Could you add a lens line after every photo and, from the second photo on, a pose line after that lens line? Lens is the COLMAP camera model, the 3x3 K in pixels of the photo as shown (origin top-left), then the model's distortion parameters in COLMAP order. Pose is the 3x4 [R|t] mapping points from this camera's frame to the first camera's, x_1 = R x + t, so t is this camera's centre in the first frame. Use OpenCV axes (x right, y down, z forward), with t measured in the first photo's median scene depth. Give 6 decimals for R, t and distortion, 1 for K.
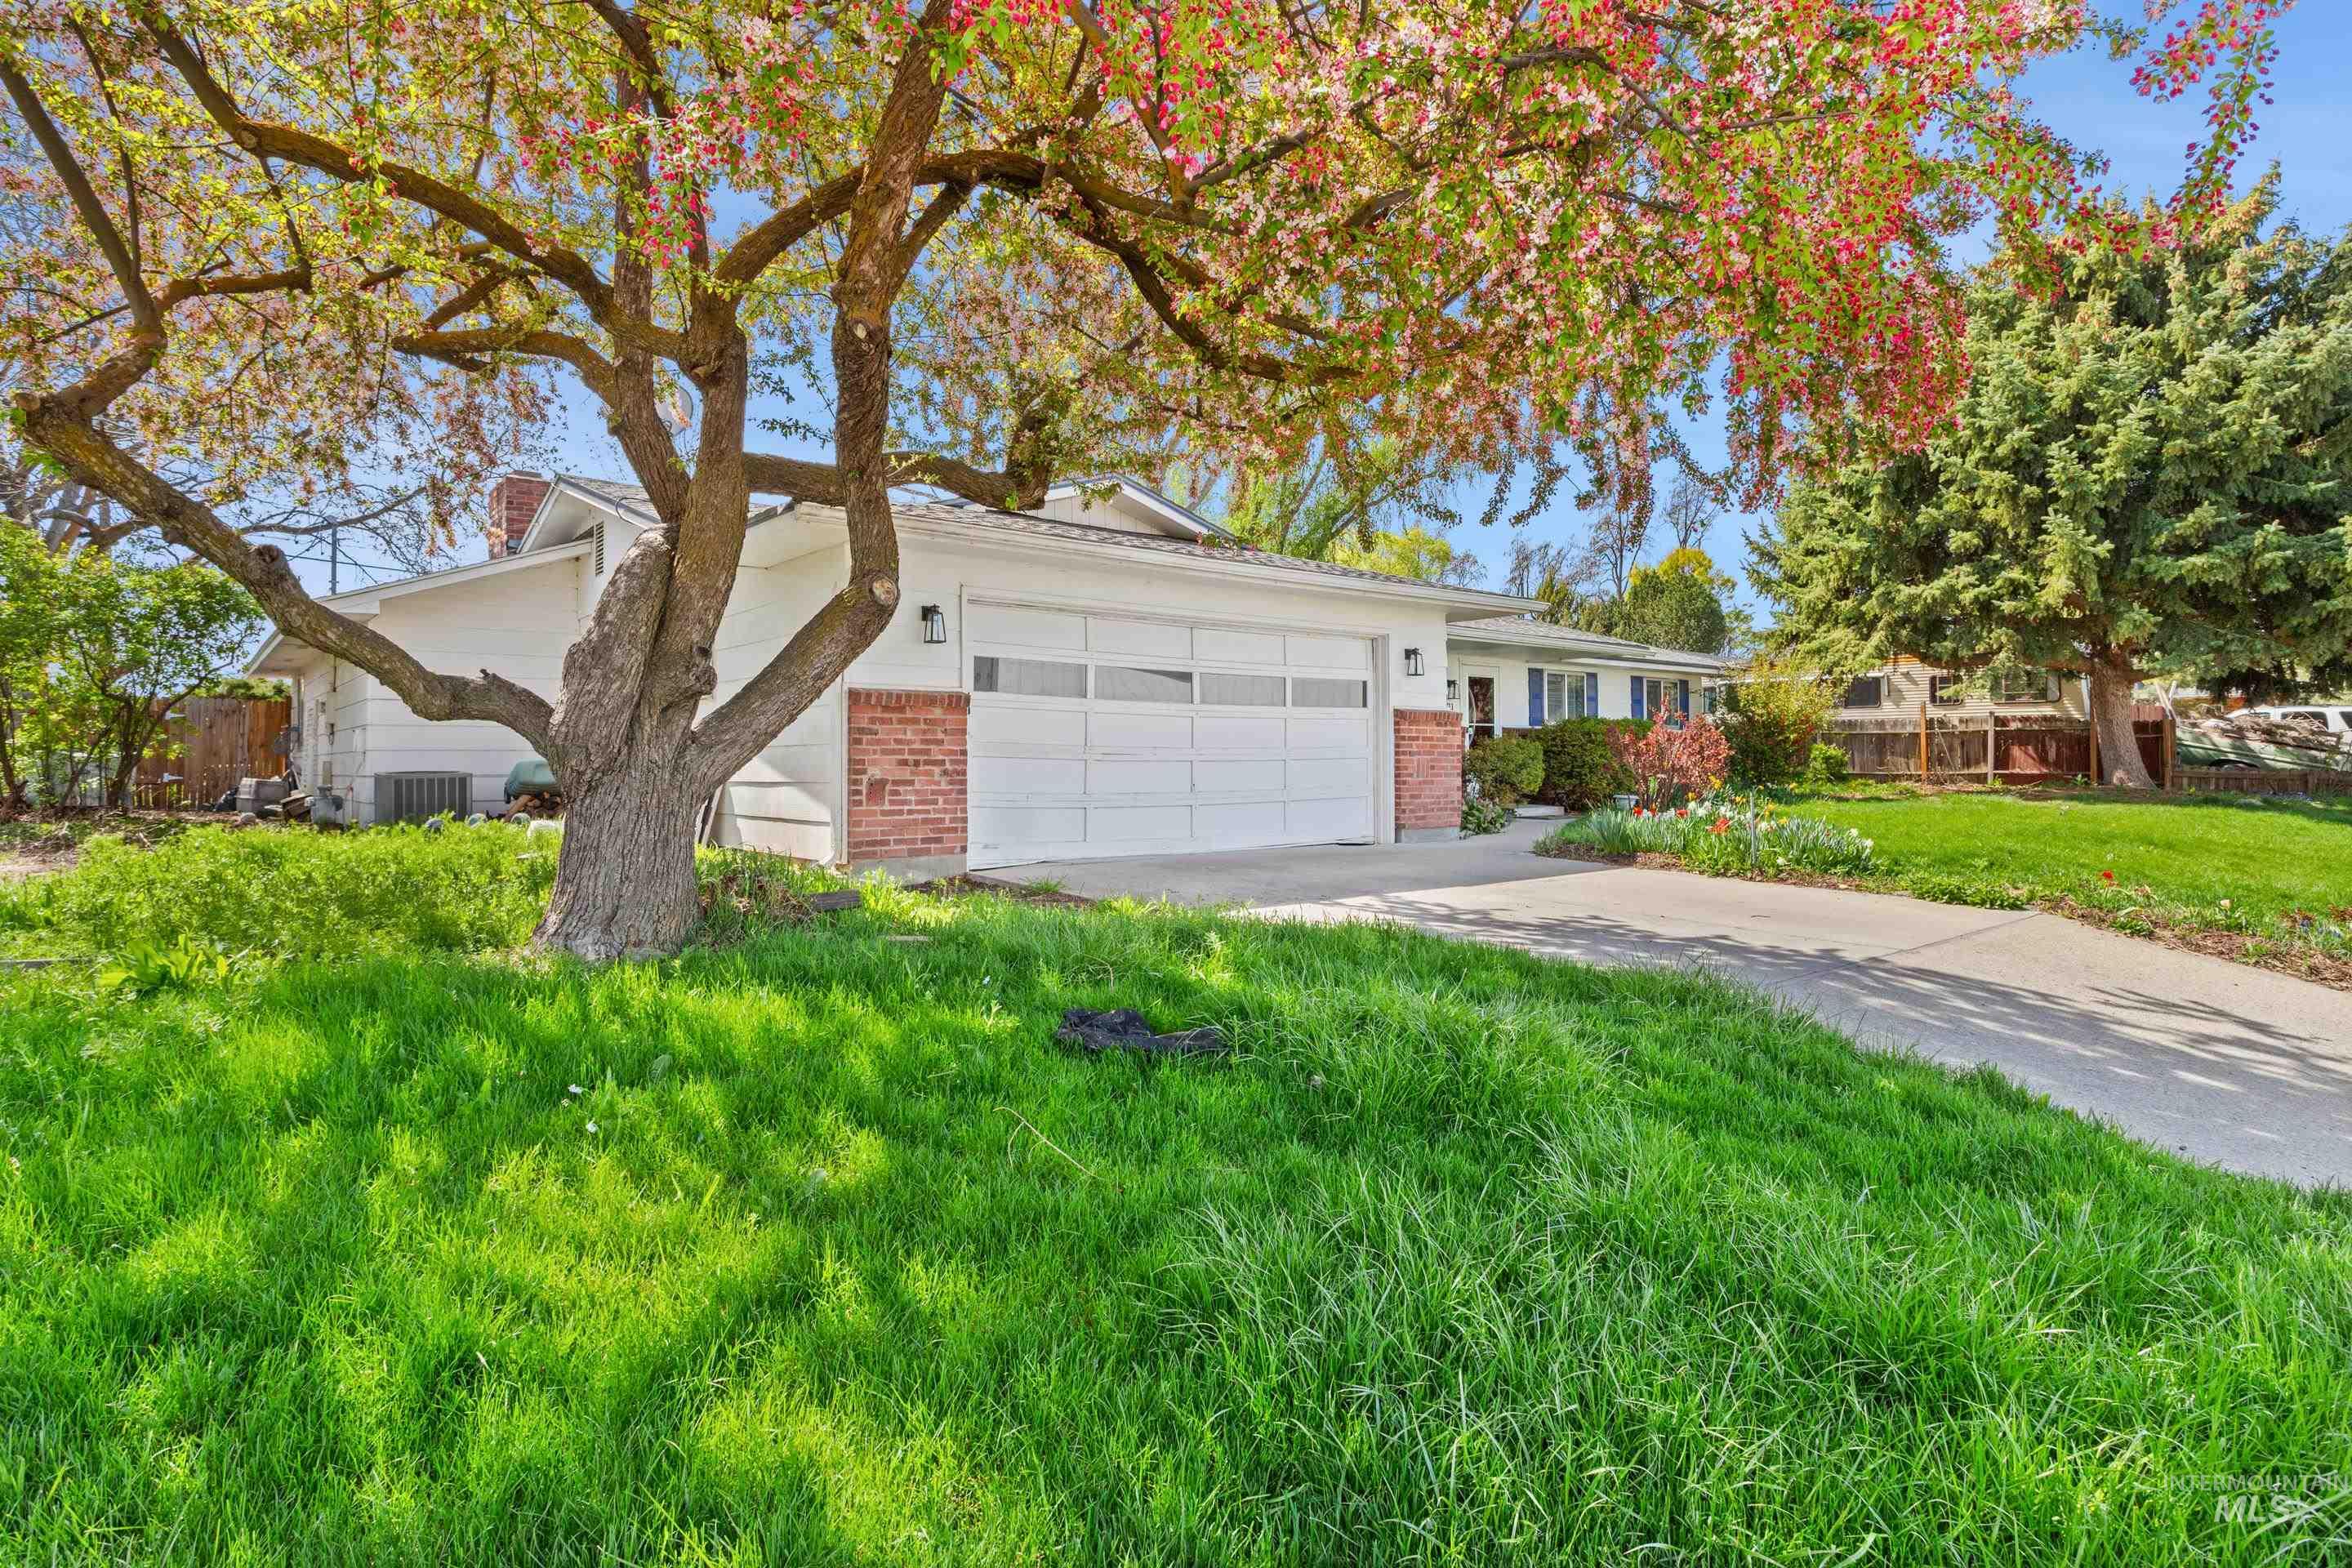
lens RADIAL K [[1239.2, 0, 1175.8], [0, 1239.2, 788.6], [0, 0, 1]] dist [-0.000245, -0.001586]
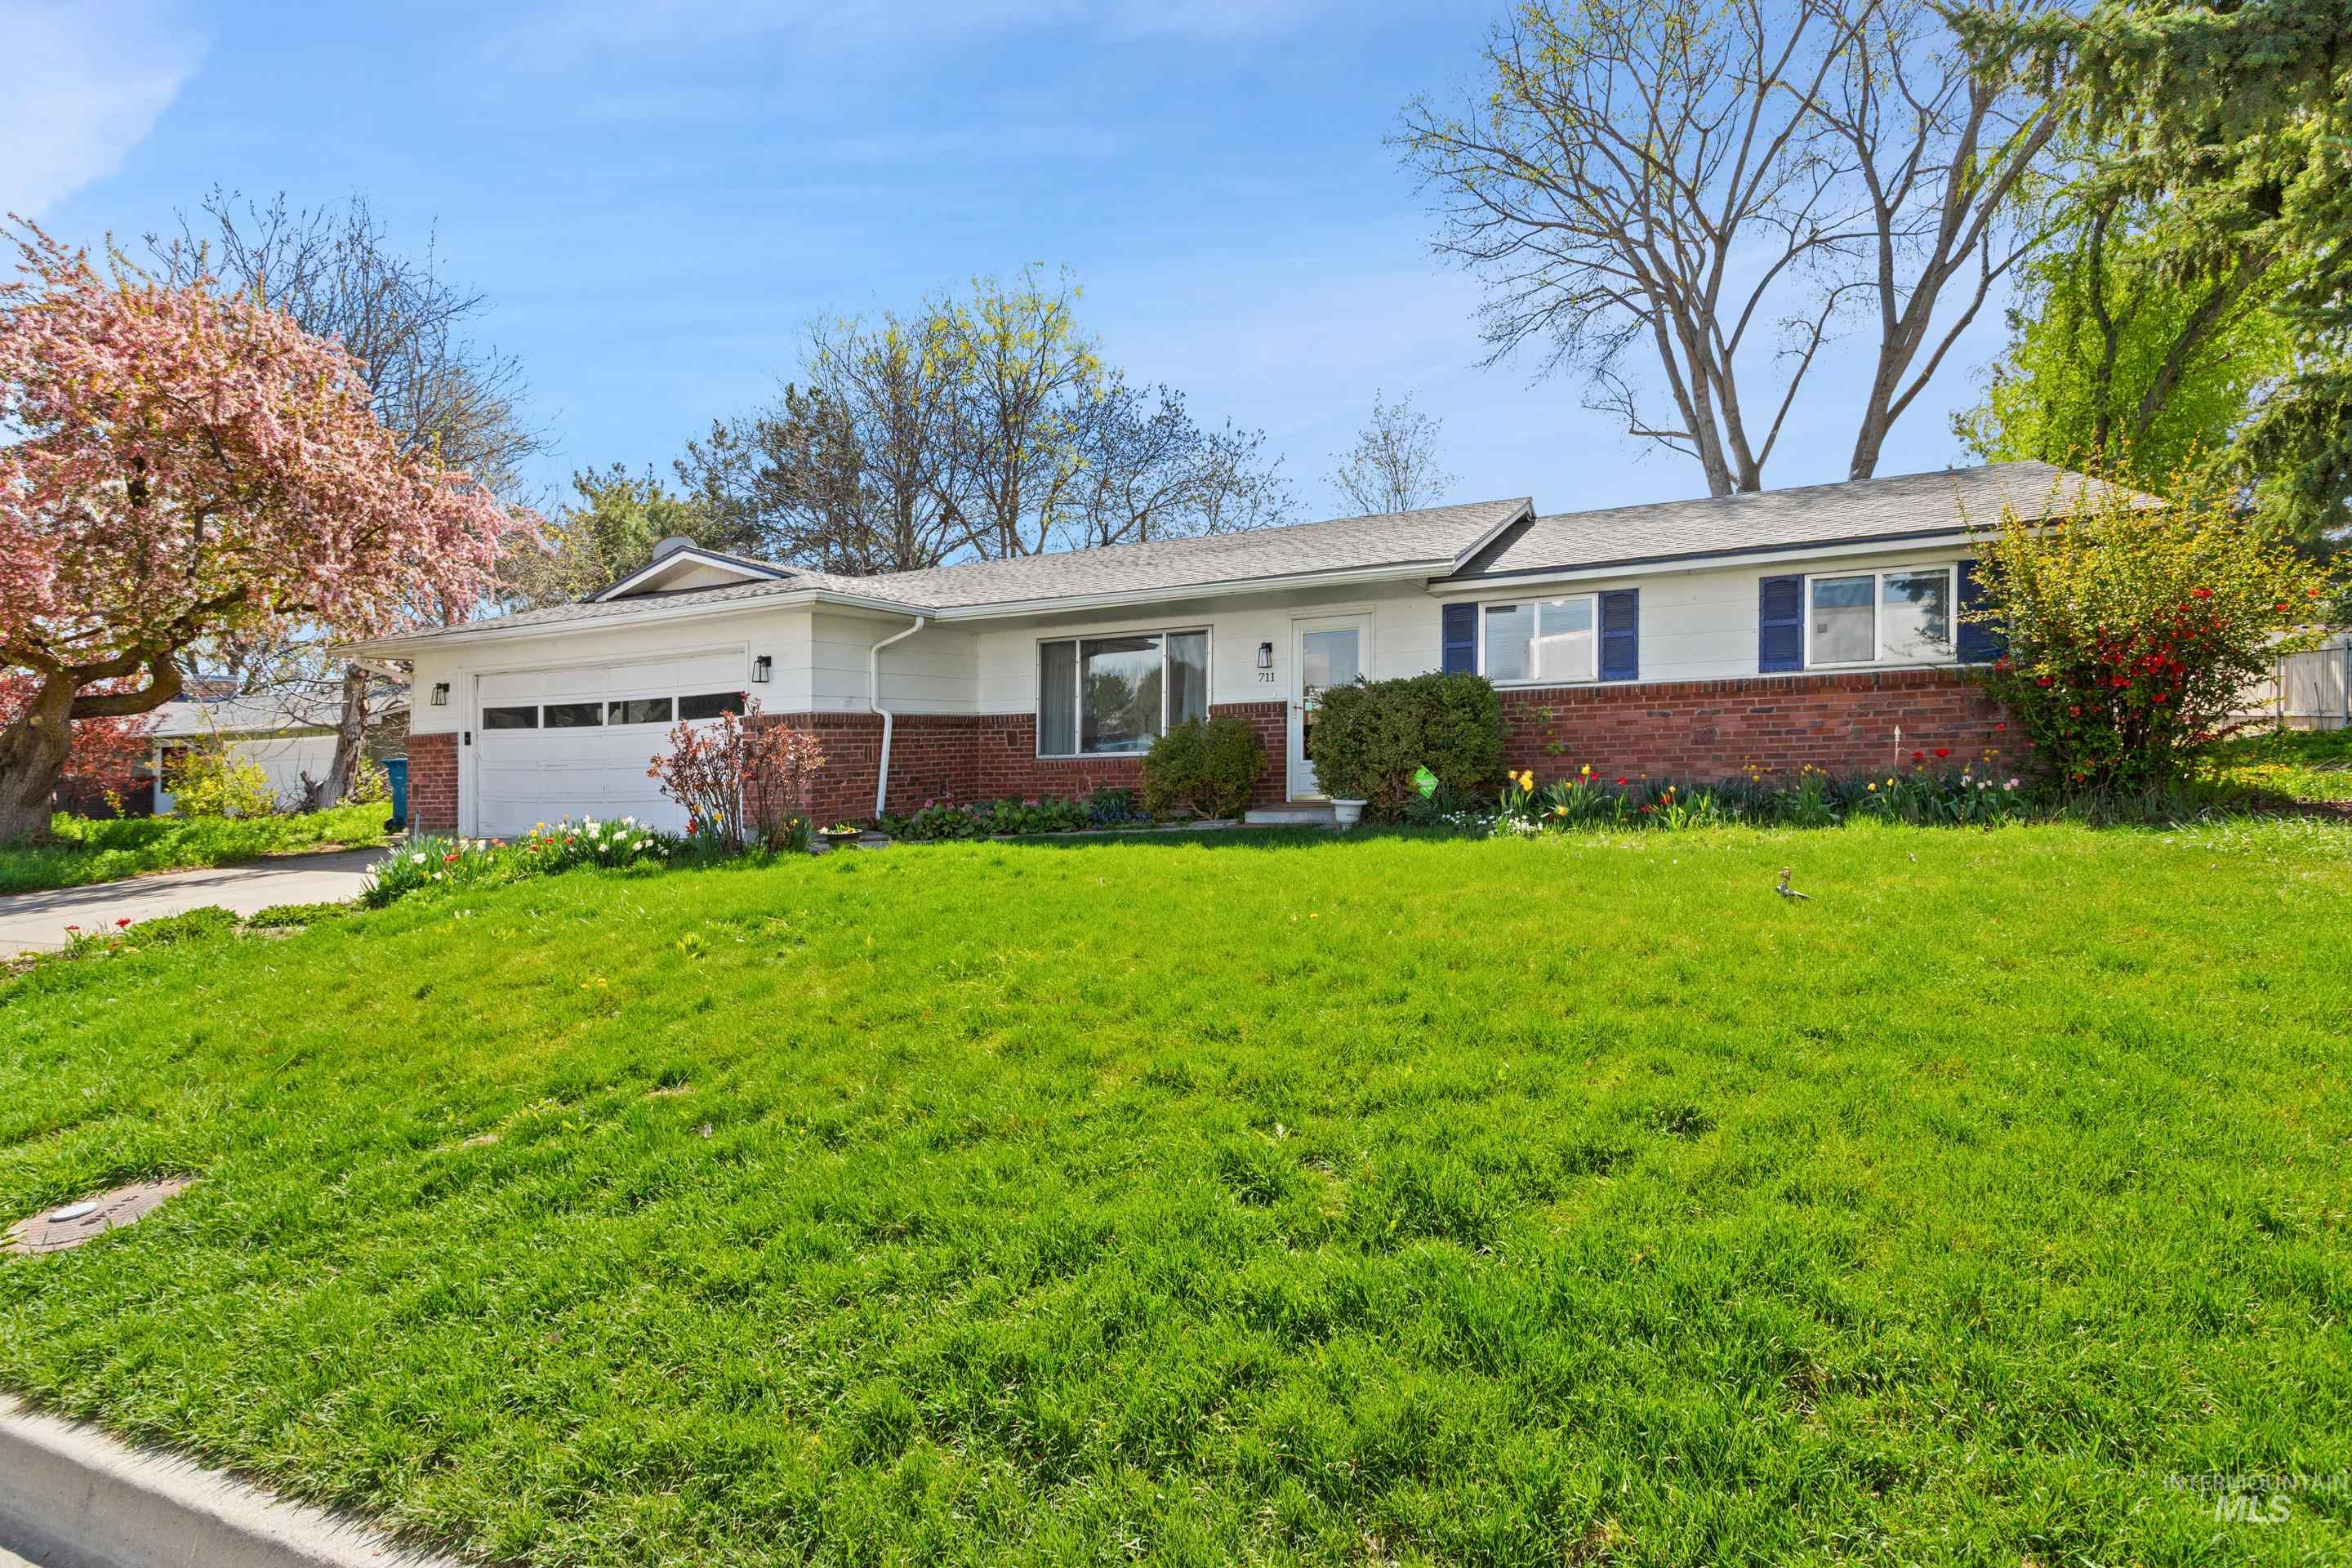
lens RADIAL K [[1123.3, 0, 1175.5], [0, 1123.3, 773.4], [0, 0, 1]] dist [0.003186, -0.000939]
pose [[0.424580, 0.010449, -0.905330, 0.806857], [0.013155, 0.999757, 0.017709, -0.018106], [0.905295, -0.019429, 0.424339, 0.615872]]
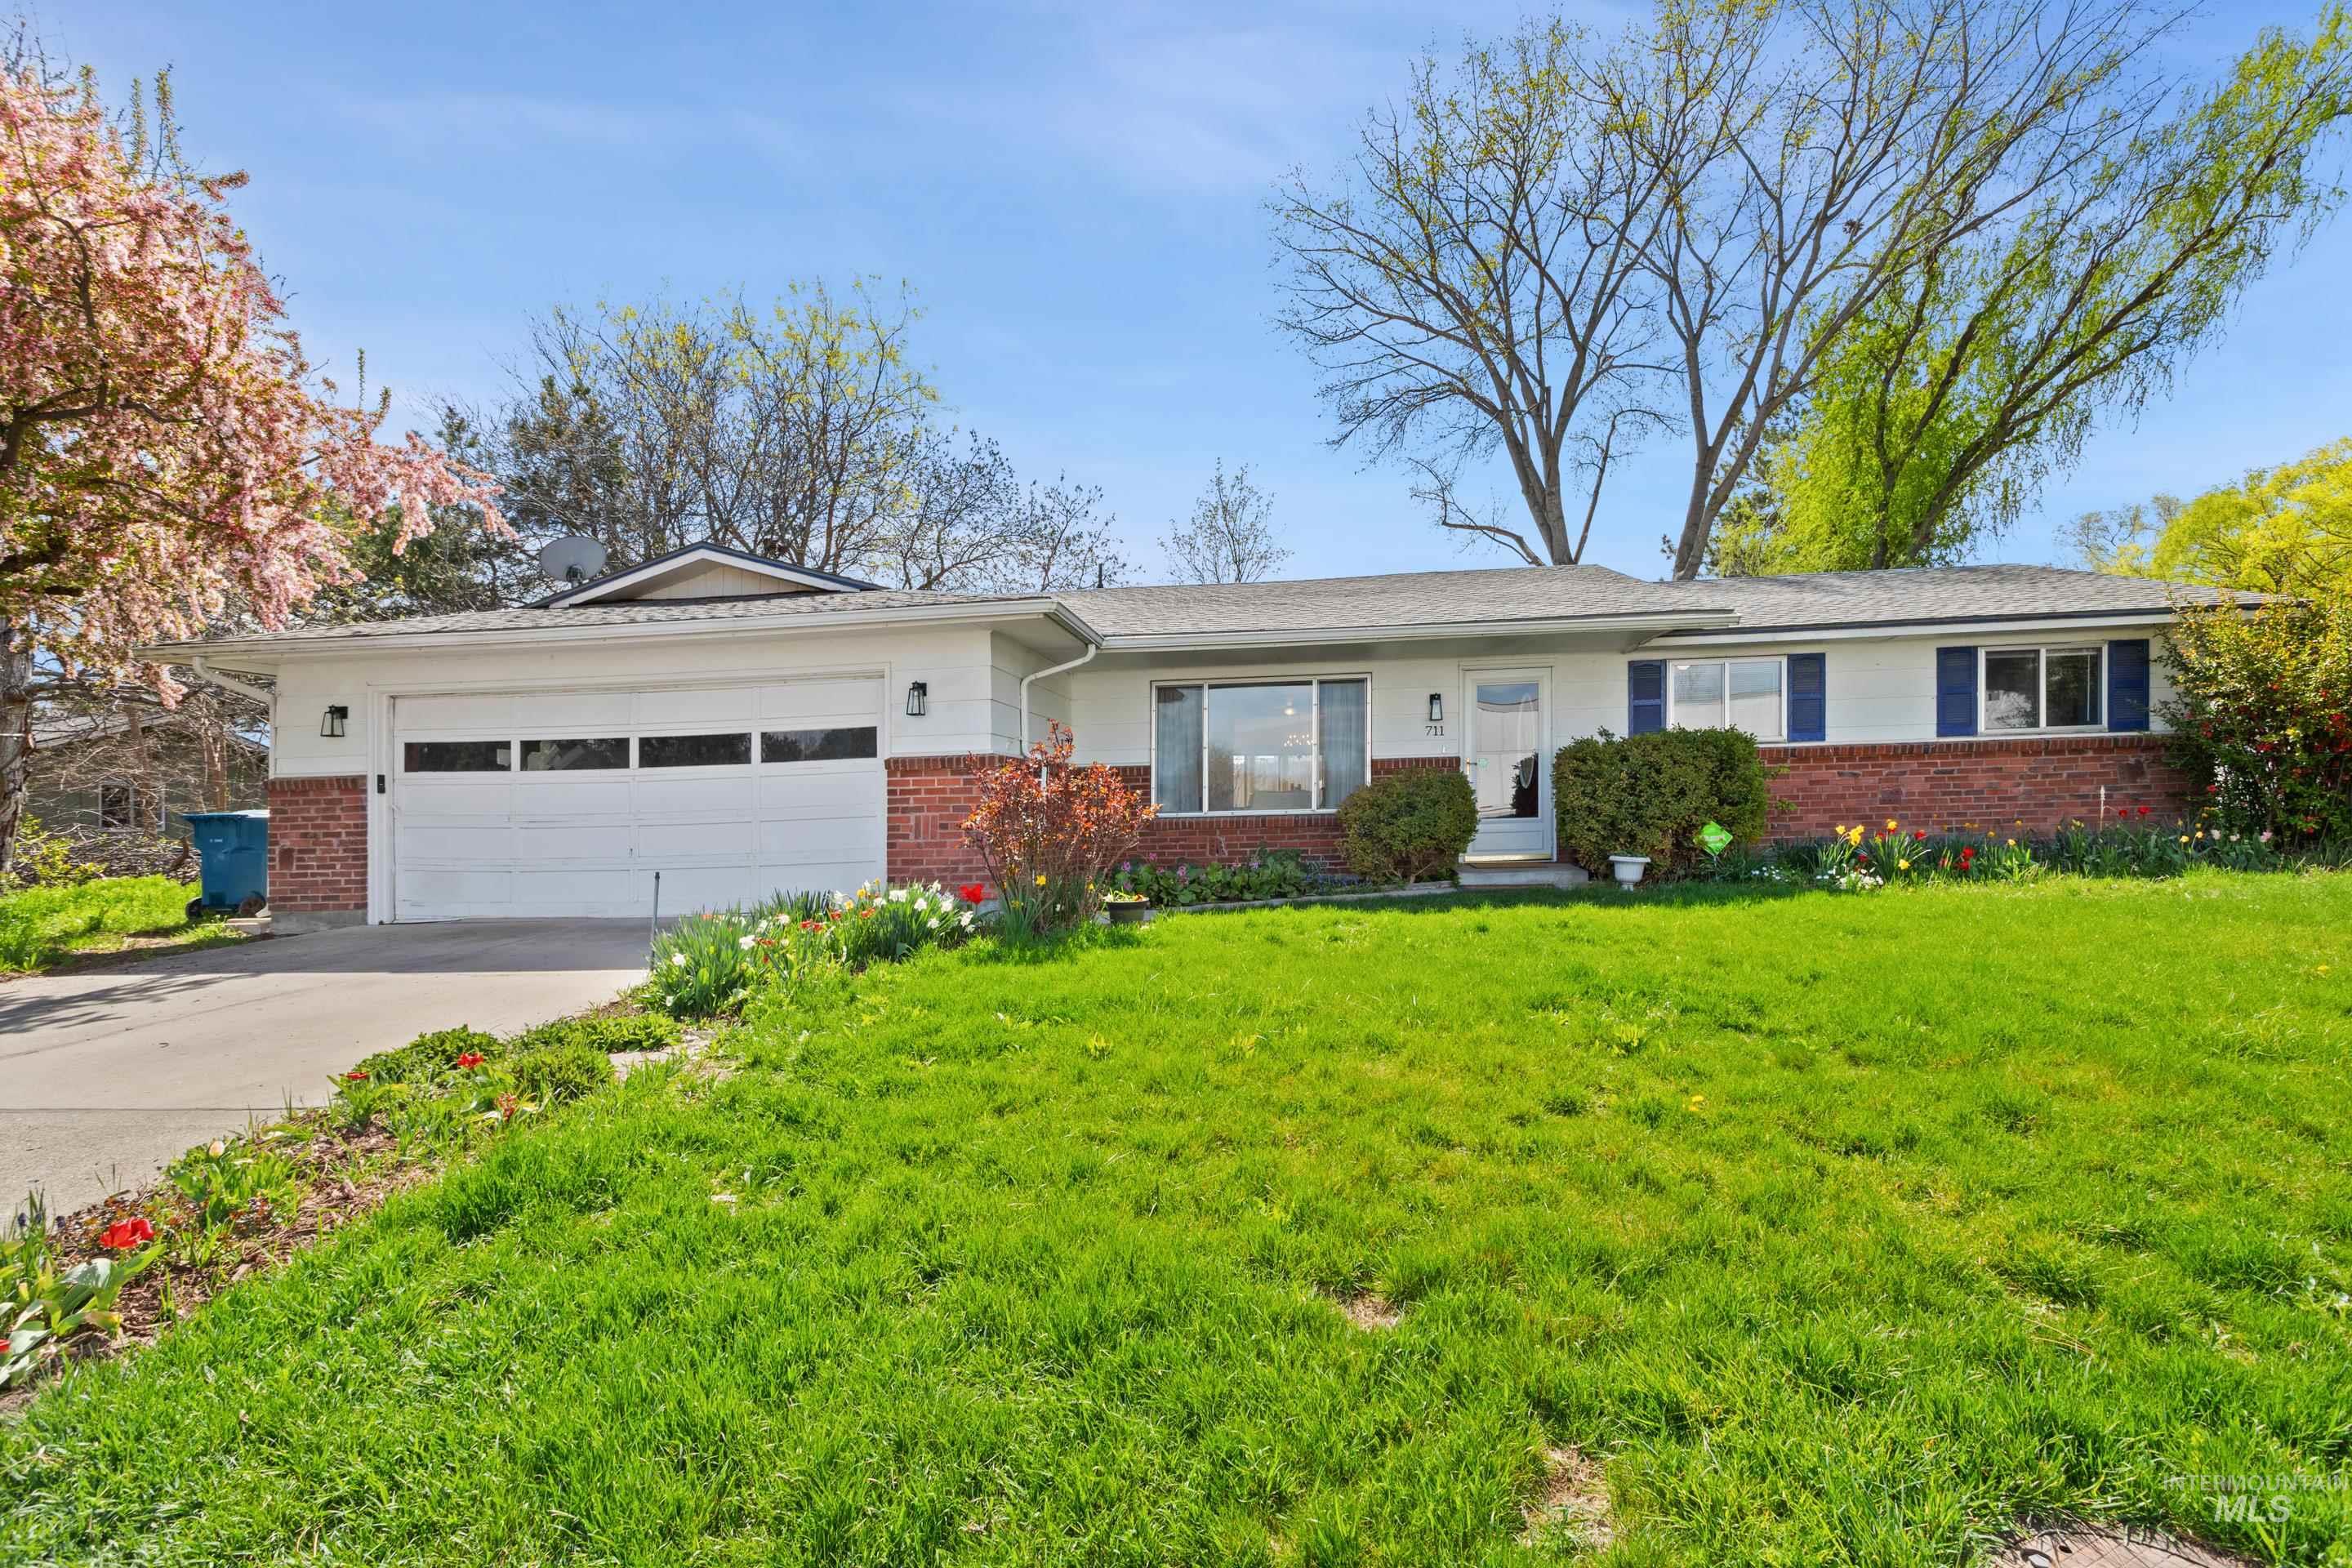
lens RADIAL K [[1123.3, 0, 1222.5], [0, 1123.3, 840.6], [0, 0, 1]] dist [0.003186, -0.000939]
pose [[0.684994, 0.003370, -0.728541, 0.592330], [0.009046, 0.999873, 0.013130, -0.010741], [0.728493, -0.015584, 0.684876, 0.429490]]
